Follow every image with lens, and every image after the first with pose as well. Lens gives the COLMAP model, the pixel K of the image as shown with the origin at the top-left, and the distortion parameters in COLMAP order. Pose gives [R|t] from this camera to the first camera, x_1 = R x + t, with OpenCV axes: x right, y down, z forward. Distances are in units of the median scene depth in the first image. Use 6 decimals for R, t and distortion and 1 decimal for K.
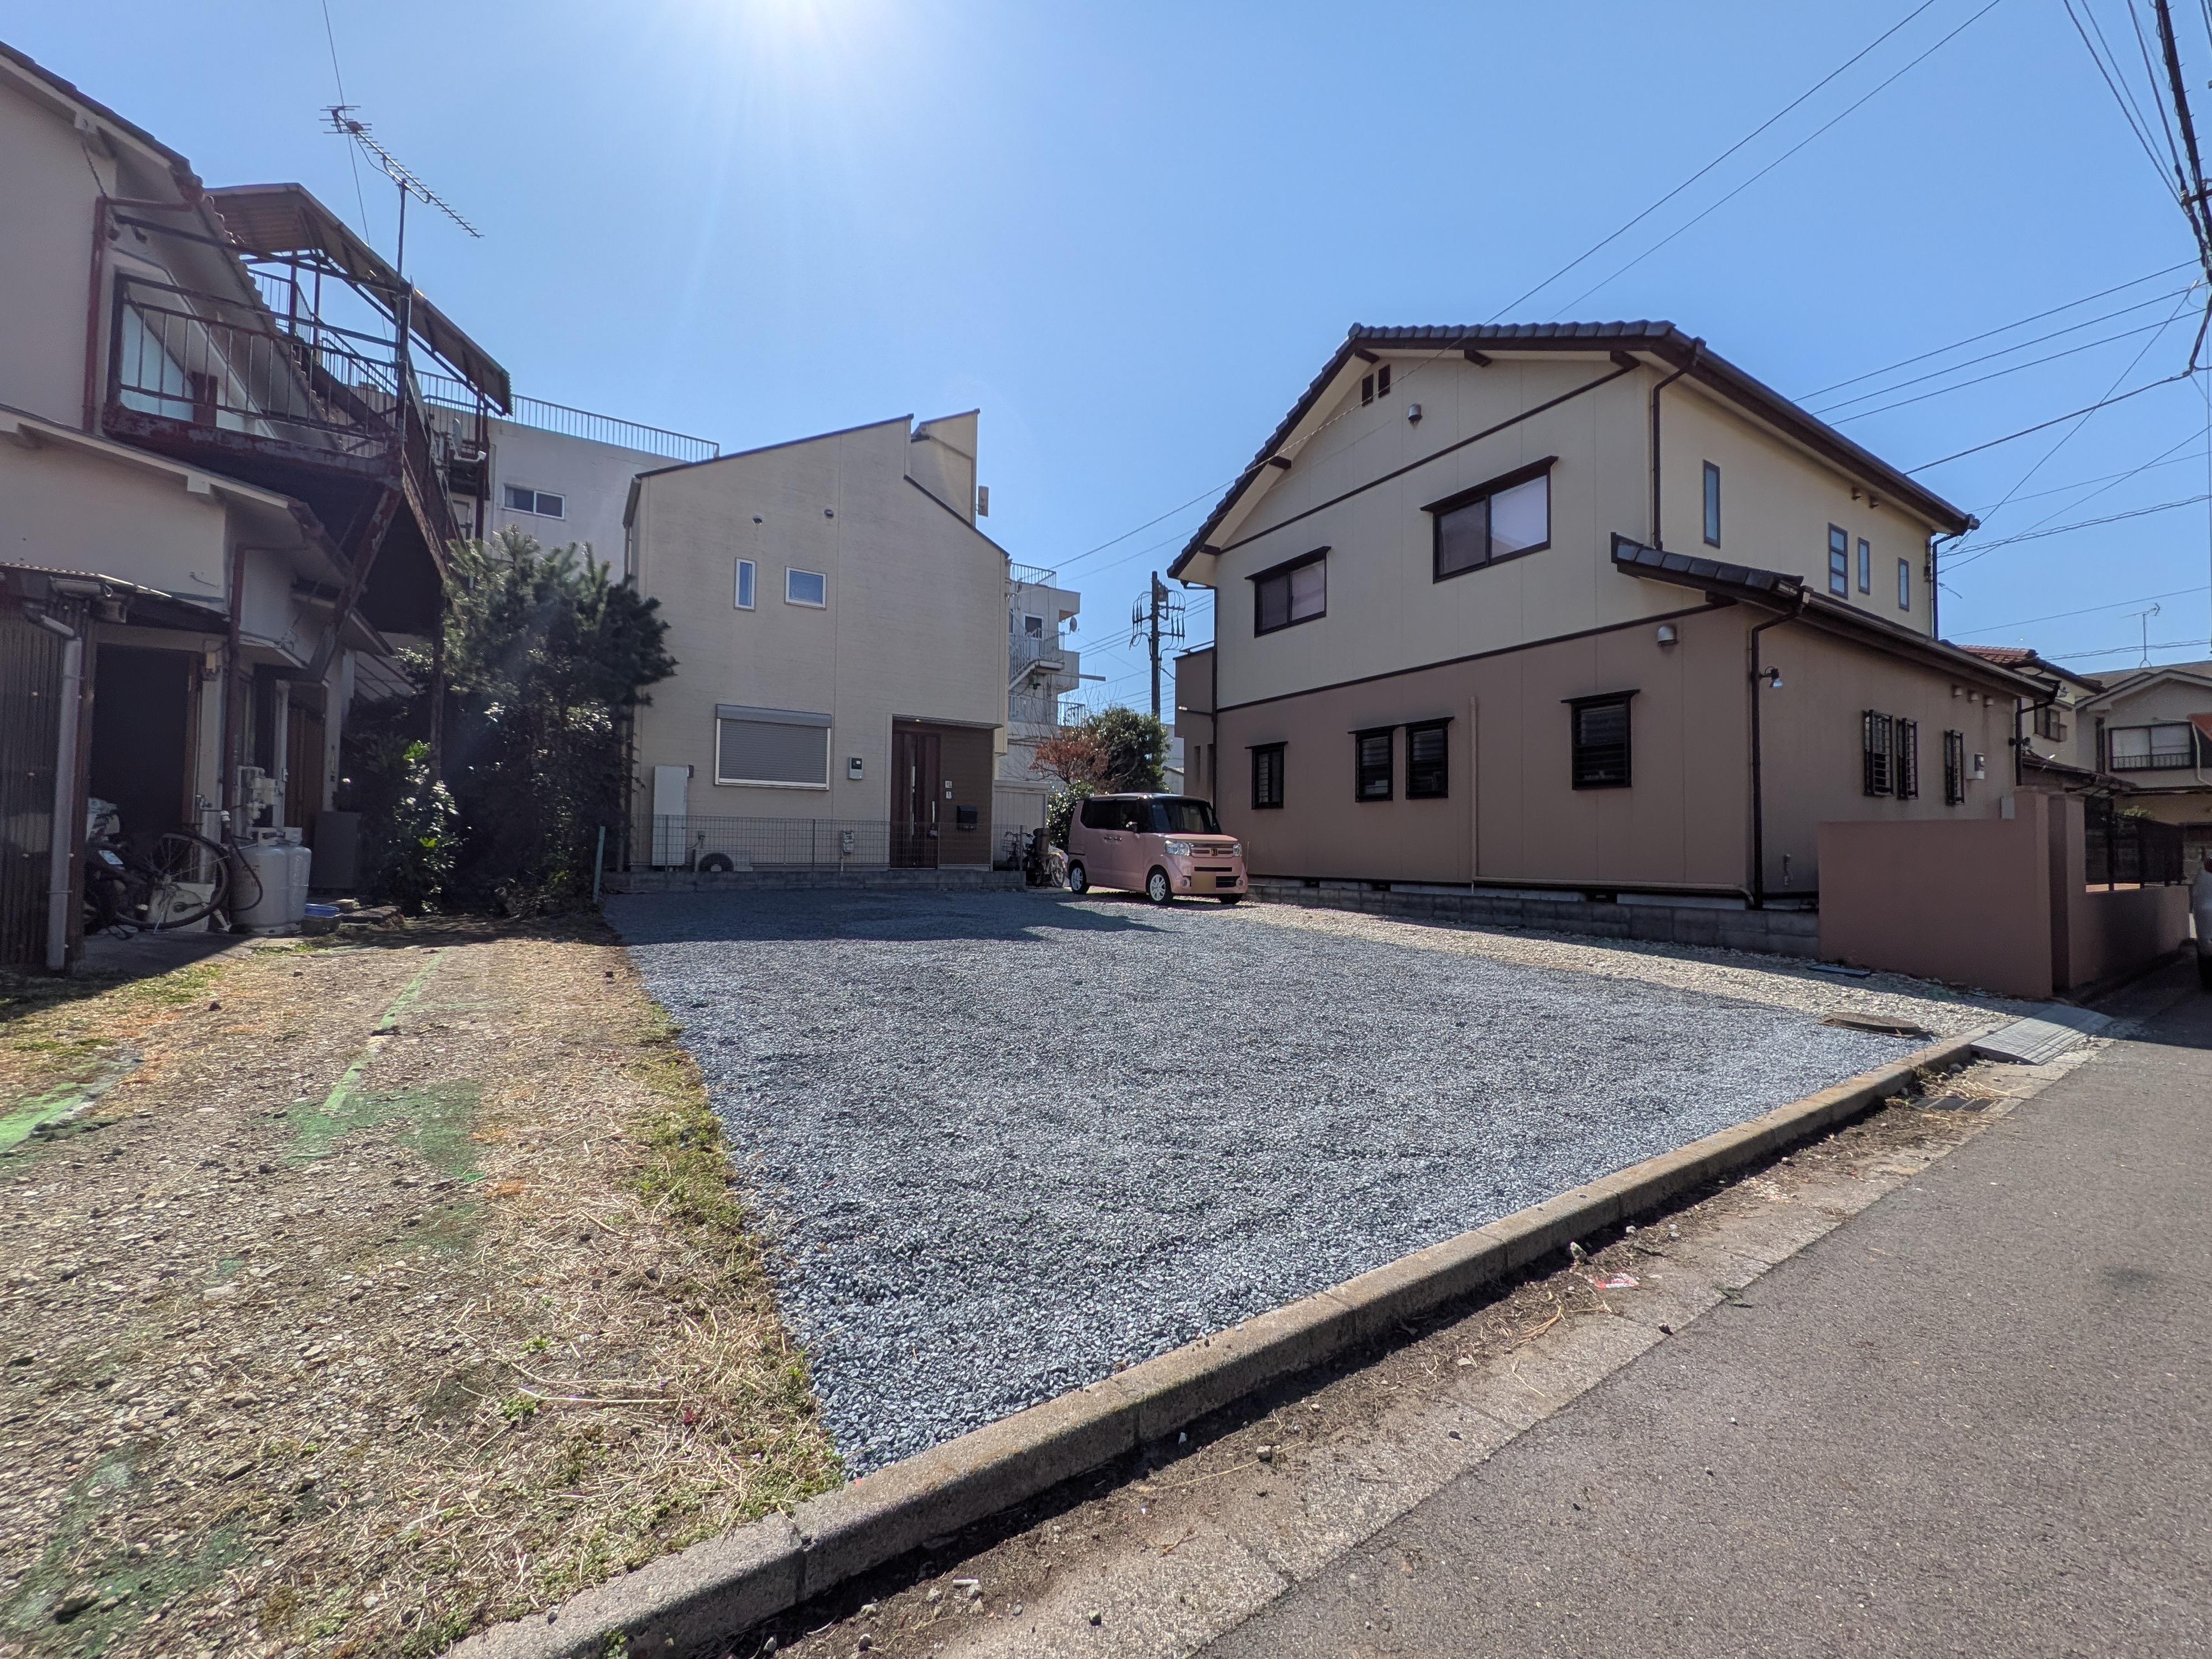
lens RADIAL K [[876.9, 0, 1112.2], [0, 876.9, 823.4], [0, 0, 1]] dist [0.004511, -0.000531]
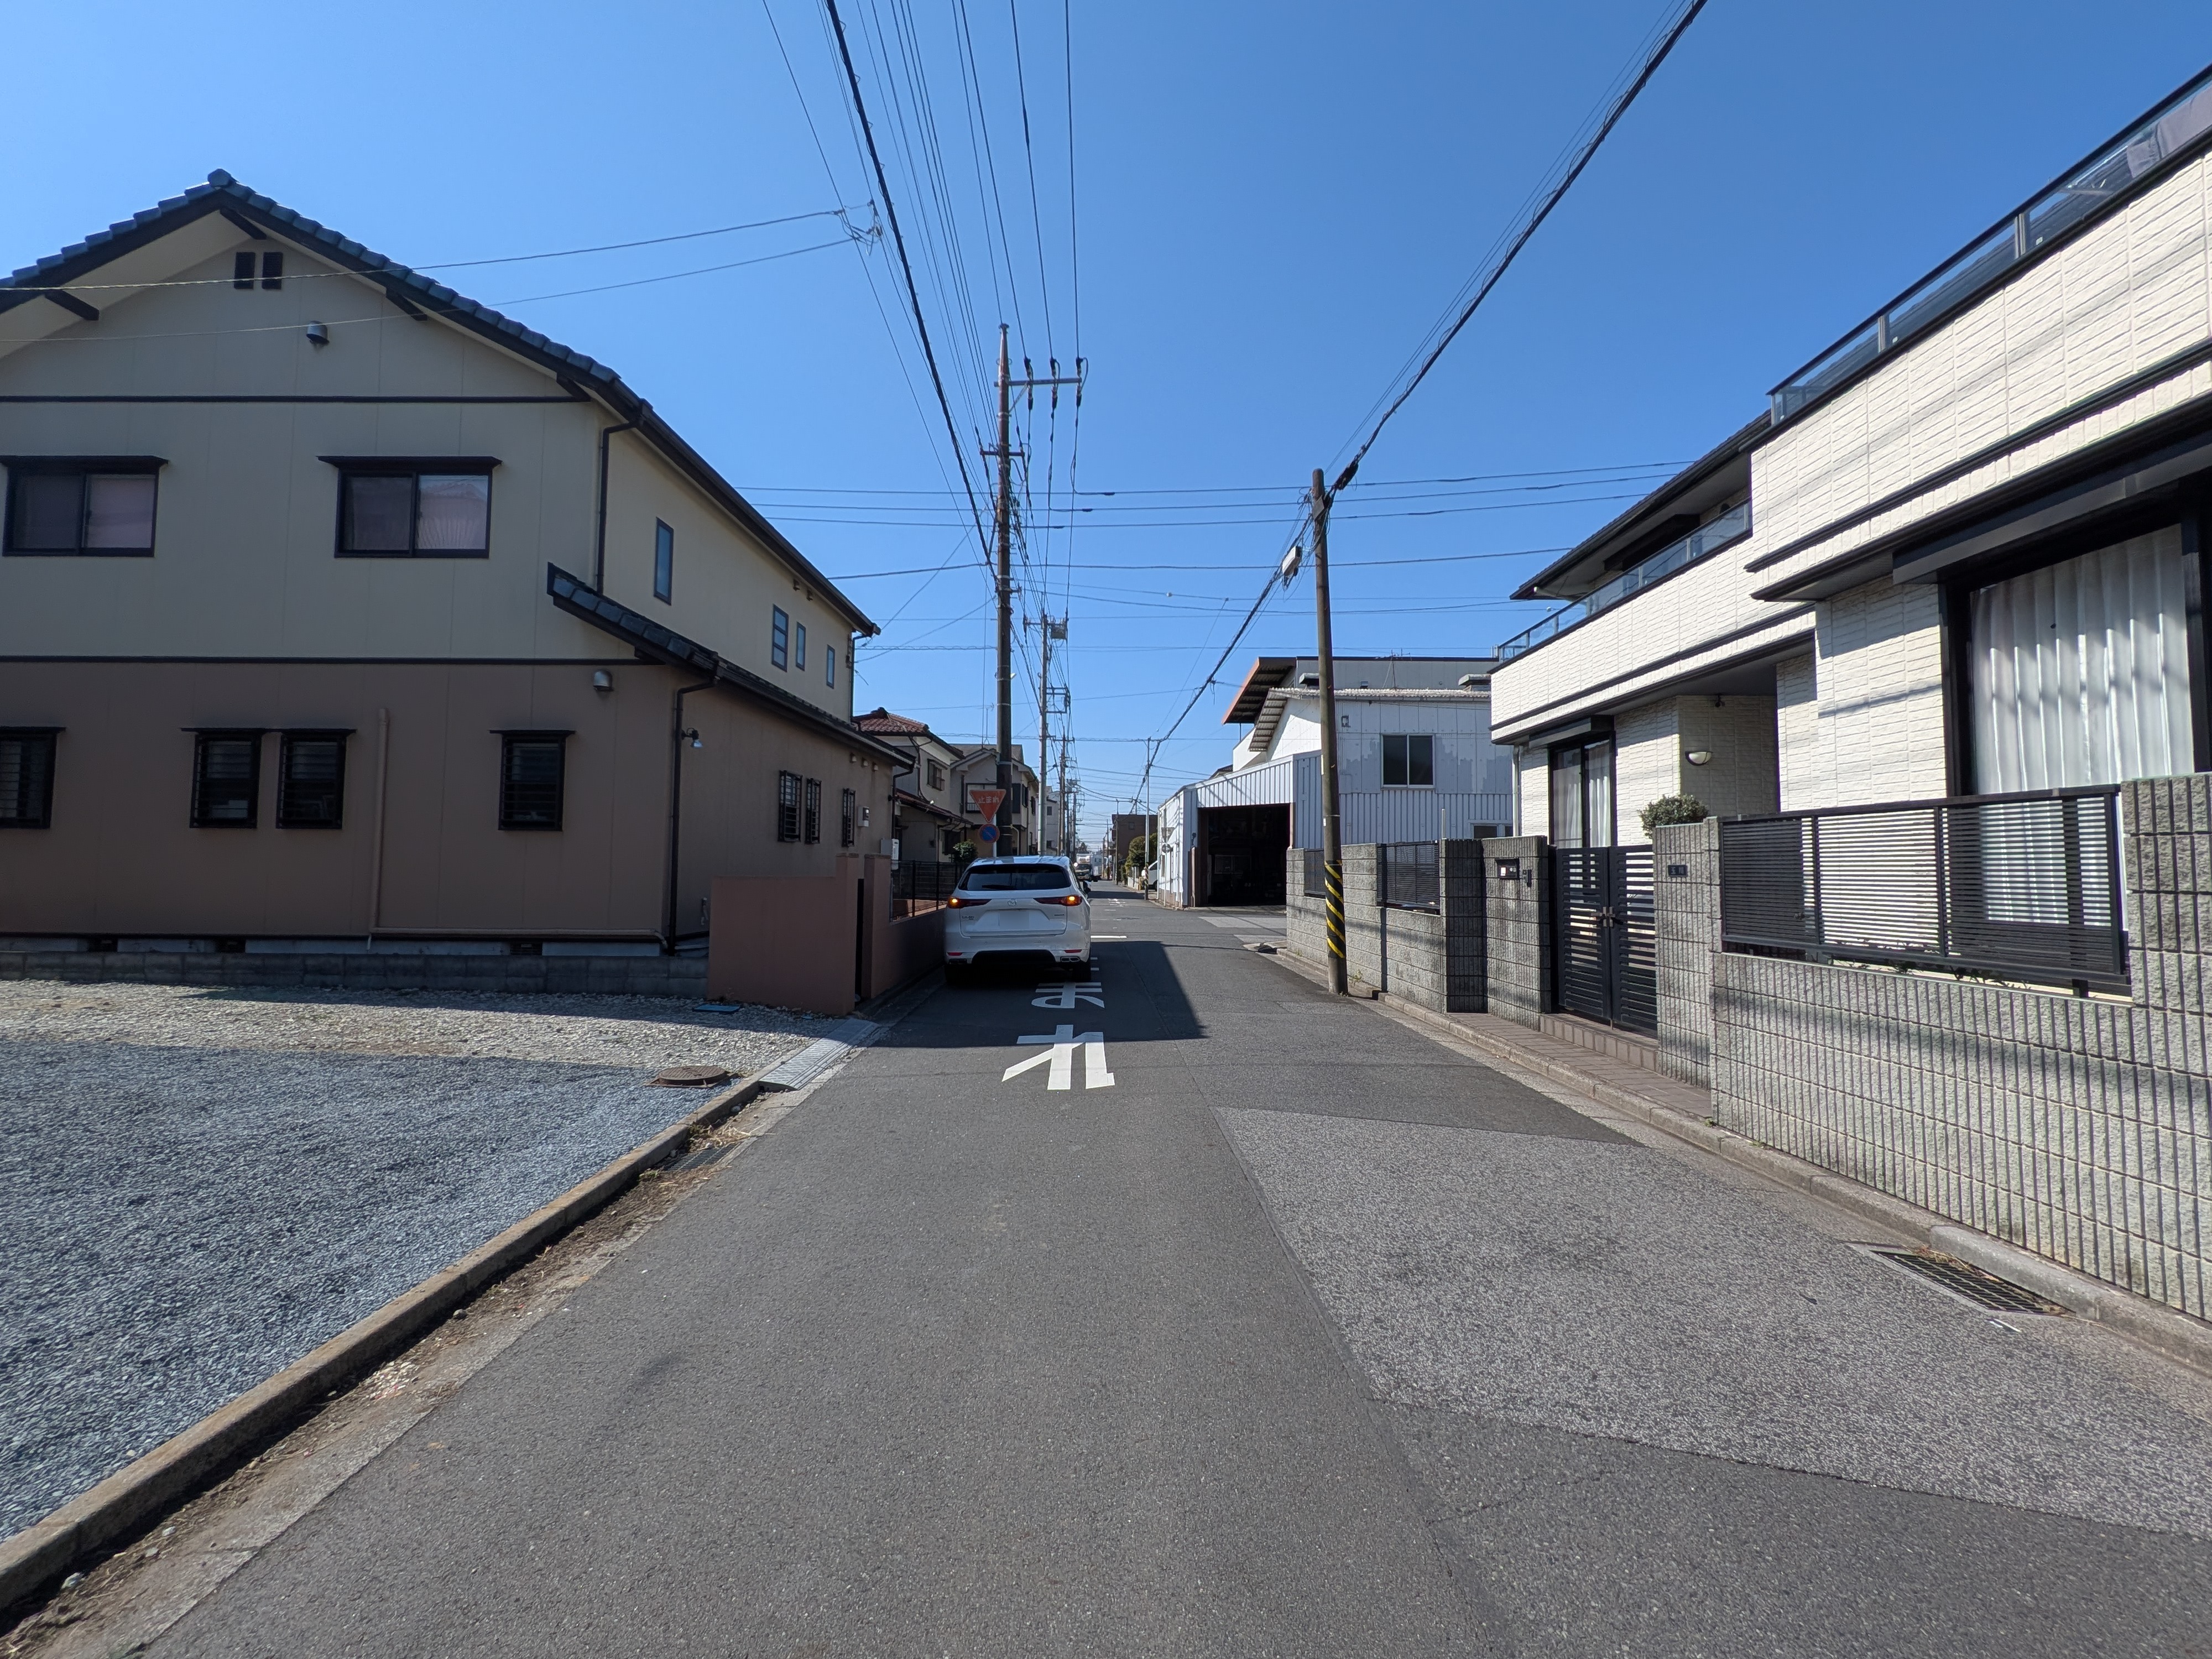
lens RADIAL K [[876.9, 0, 1112.2], [0, 876.9, 823.4], [0, 0, 1]] dist [0.004511, -0.000531]
pose [[0.545734, 0.036021, 0.837184, 0.093877], [-0.031335, 0.999254, -0.022568, -0.038249], [-0.837372, -0.013917, 0.546456, -0.024434]]
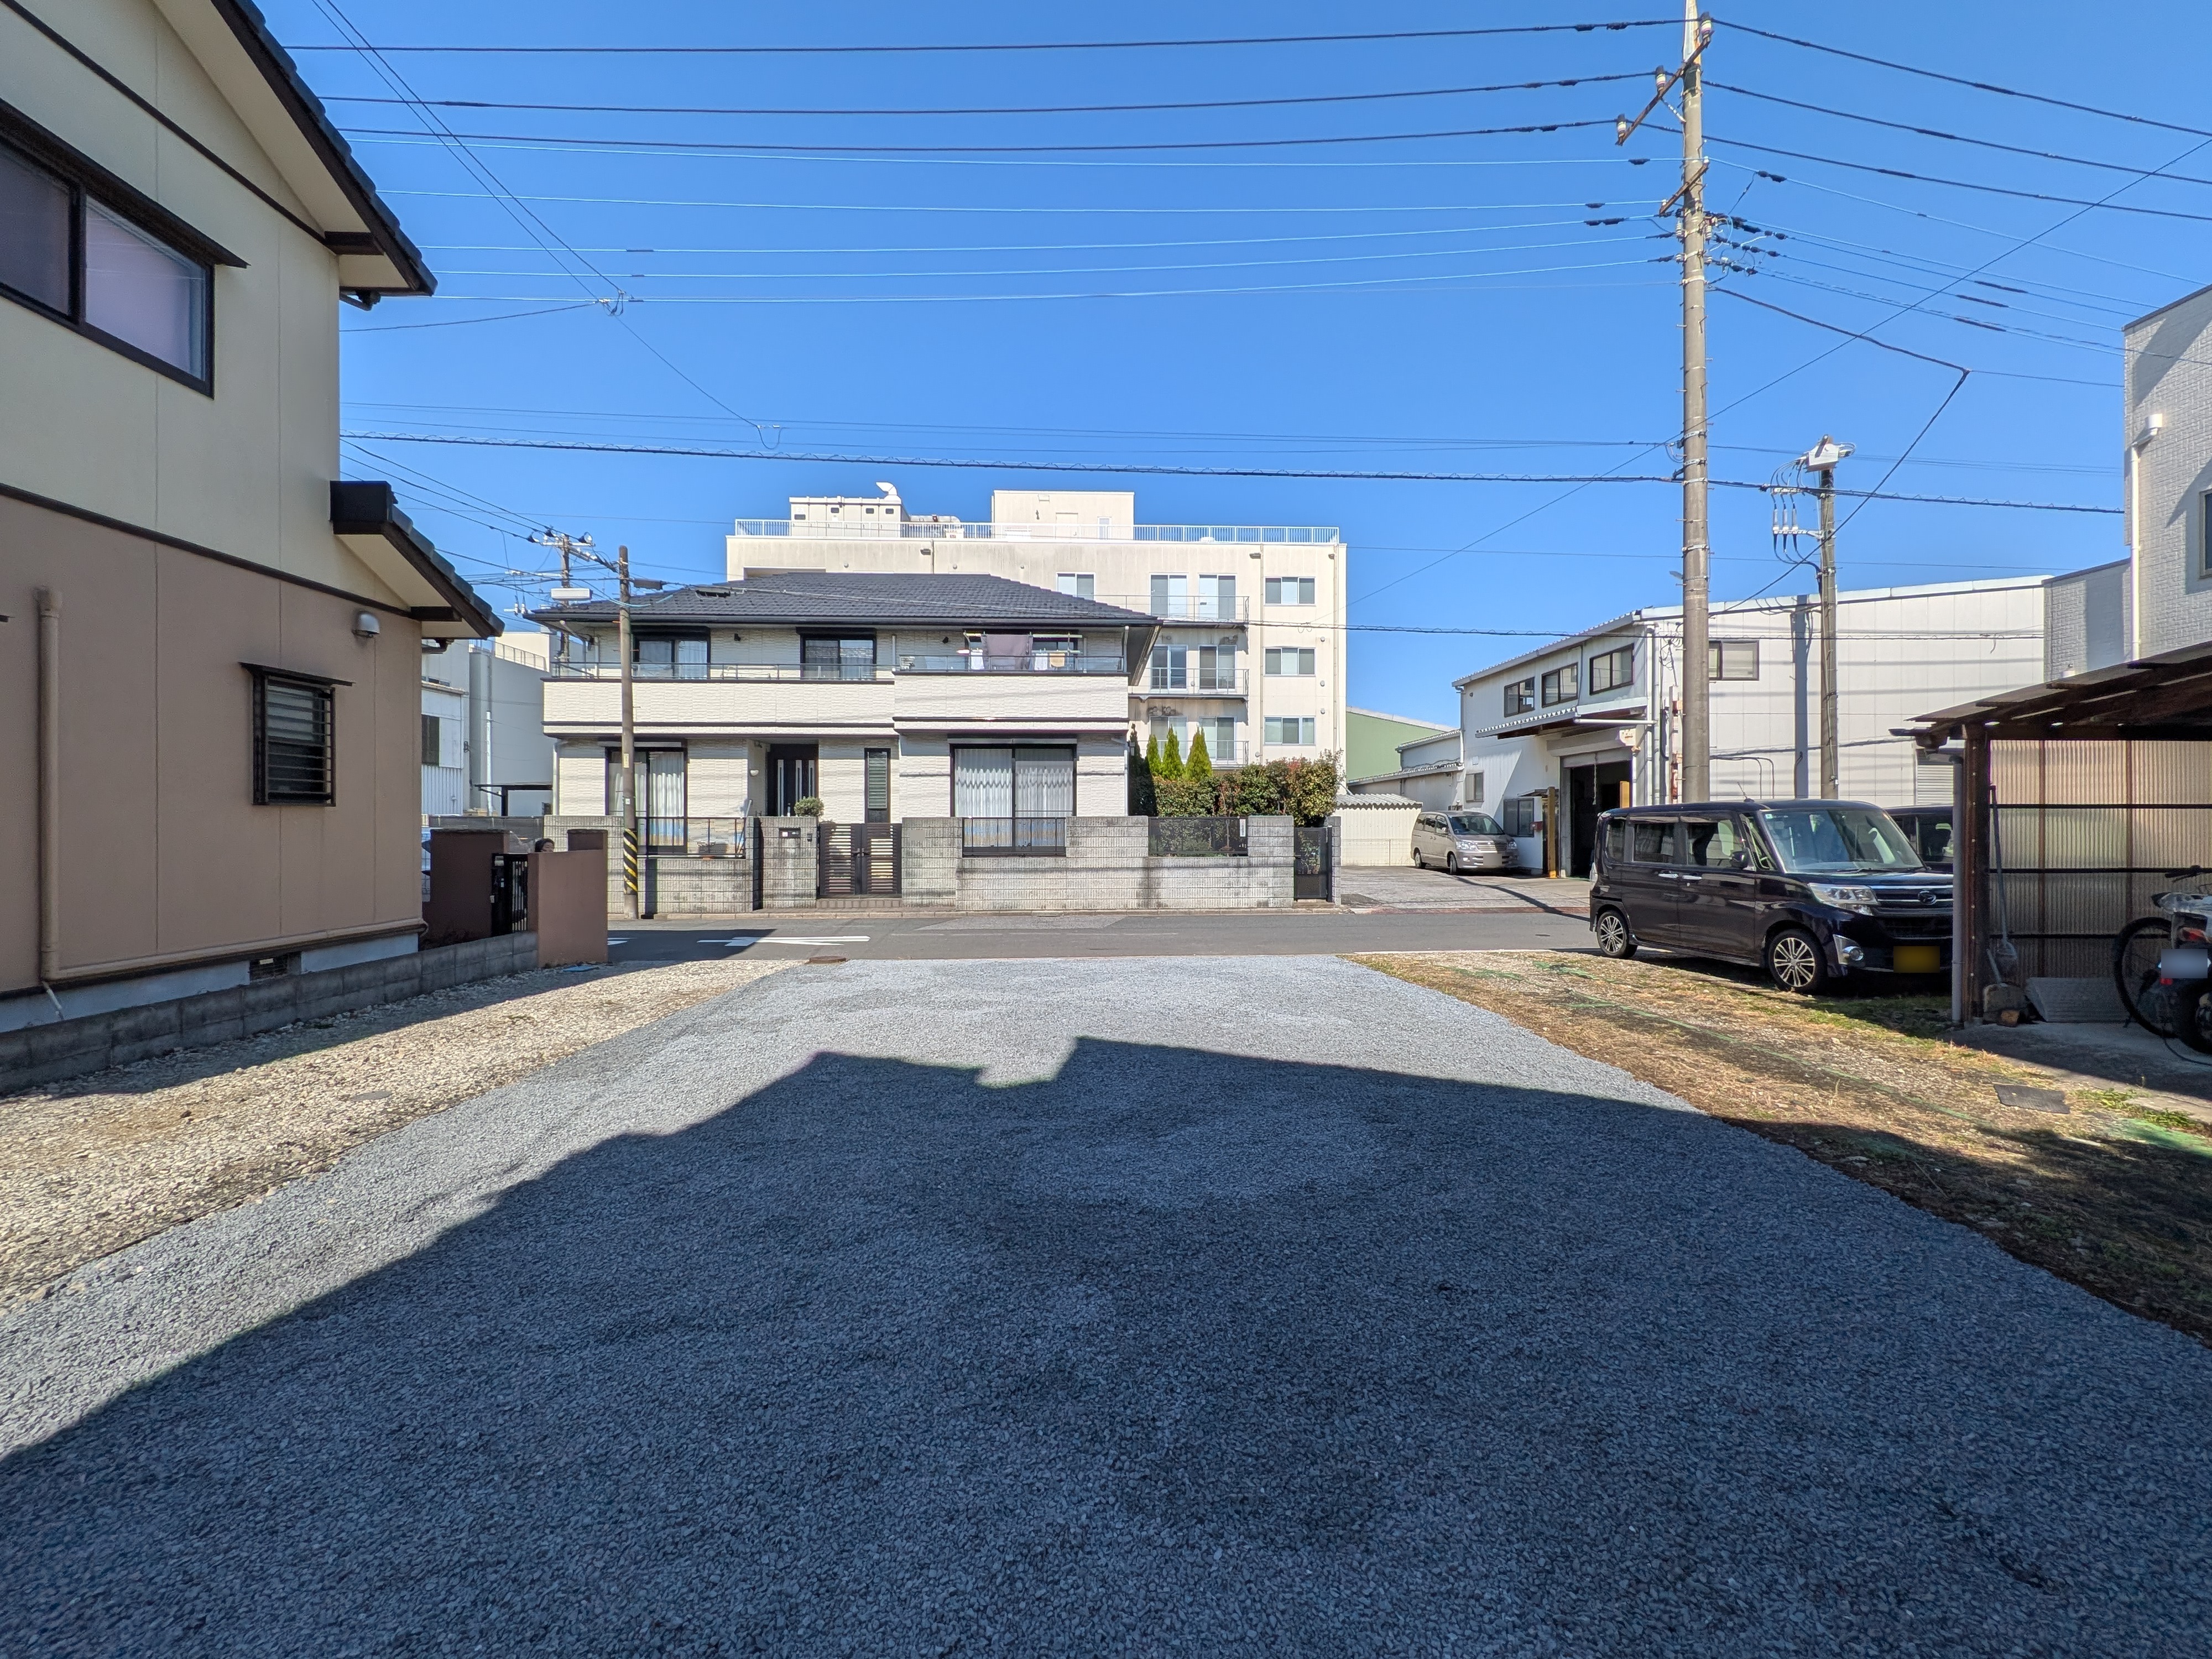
lens RADIAL K [[876.9, 0, 1112.2], [0, 876.9, 823.4], [0, 0, 1]] dist [0.004511, -0.000531]
pose [[-0.862135, -0.011633, 0.506546, -0.310461], [-0.027619, 0.999329, -0.024057, -0.023021], [-0.505926, -0.034731, -0.861878, 1.073957]]
